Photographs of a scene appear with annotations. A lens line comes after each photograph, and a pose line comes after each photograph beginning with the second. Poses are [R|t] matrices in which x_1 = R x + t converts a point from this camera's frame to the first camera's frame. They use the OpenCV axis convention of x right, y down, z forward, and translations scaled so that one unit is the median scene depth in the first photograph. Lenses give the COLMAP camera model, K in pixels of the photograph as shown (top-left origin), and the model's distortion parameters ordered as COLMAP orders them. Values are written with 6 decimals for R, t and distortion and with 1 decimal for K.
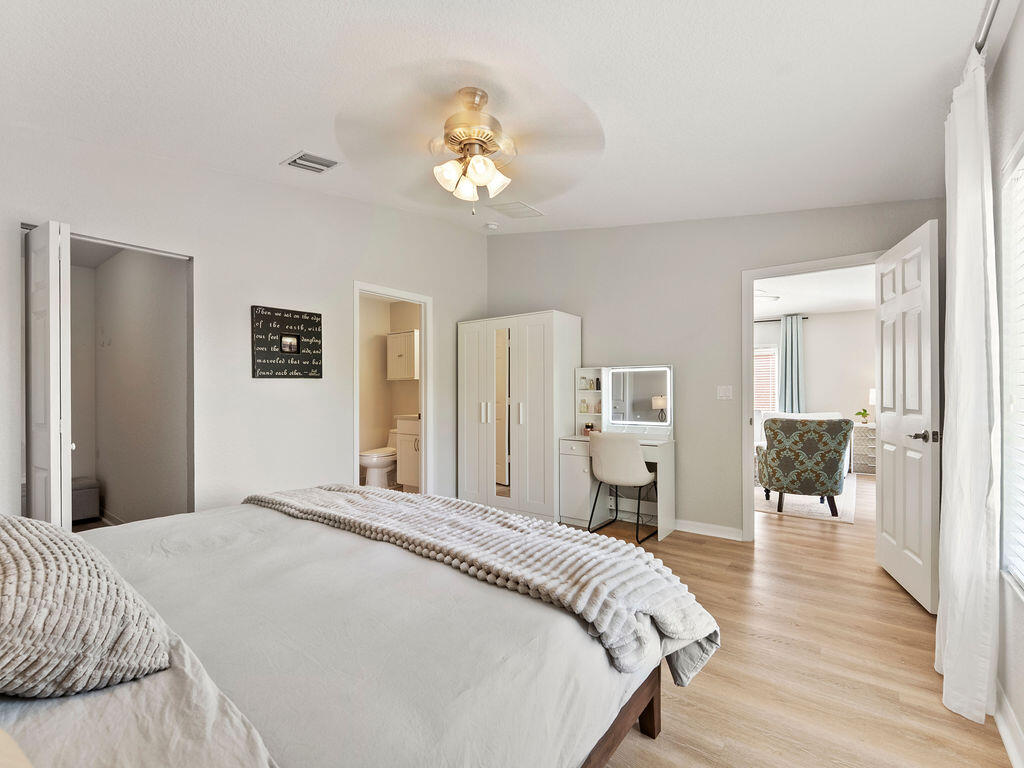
lens RADIAL K [[464.1, 0, 513.7], [0, 464.1, 389.9], [0, 0, 1]] dist [-0.001995, -0.000922]
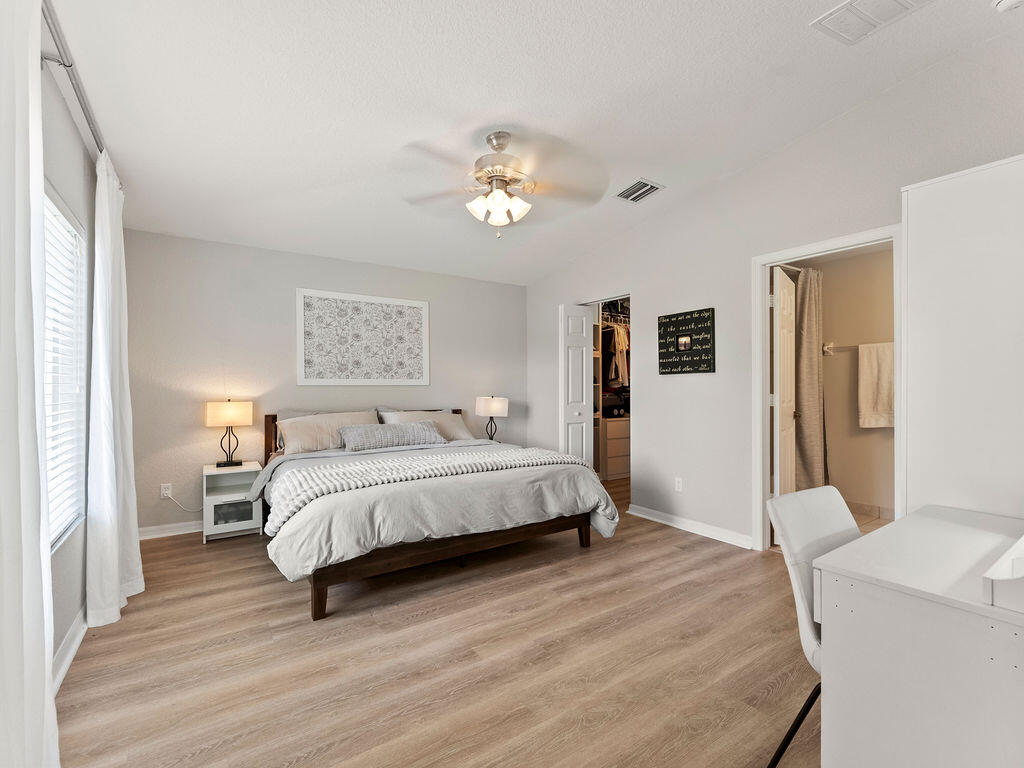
lens RADIAL K [[464.1, 0, 518.7], [0, 464.1, 383.0], [0, 0, 1]] dist [-0.001995, -0.000922]
pose [[-0.307938, -0.002508, -0.951403, 0.700751], [0.005565, 0.999975, -0.004438, 0.000134], [0.951390, -0.006661, -0.307916, 0.962242]]
